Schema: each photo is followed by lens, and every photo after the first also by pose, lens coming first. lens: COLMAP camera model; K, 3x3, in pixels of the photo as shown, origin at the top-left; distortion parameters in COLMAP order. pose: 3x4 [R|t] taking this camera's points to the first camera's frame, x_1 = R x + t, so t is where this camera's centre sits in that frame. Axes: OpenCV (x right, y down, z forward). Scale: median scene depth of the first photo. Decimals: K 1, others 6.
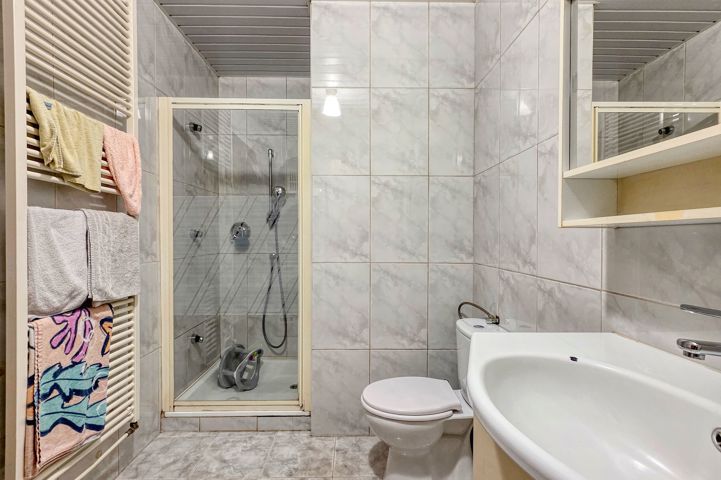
lens RADIAL K [[338.9, 0, 357.3], [0, 338.9, 237.1], [0, 0, 1]] dist [0.001304, 0.000027]
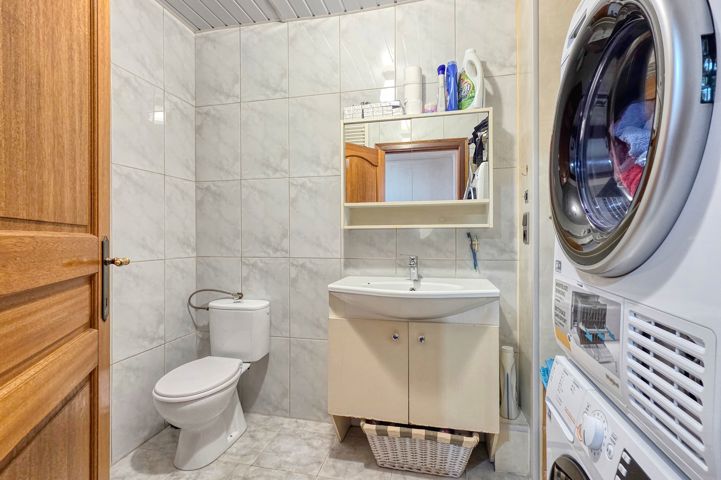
lens RADIAL K [[336.4, 0, 361.3], [0, 336.4, 229.4], [0, 0, 1]] dist [0.001304, 0.000523]
pose [[0.245992, 0.011509, 0.969204, -0.639852], [0.004348, 0.999906, -0.012977, 0.000719], [-0.969262, 0.007407, 0.245919, 0.169485]]
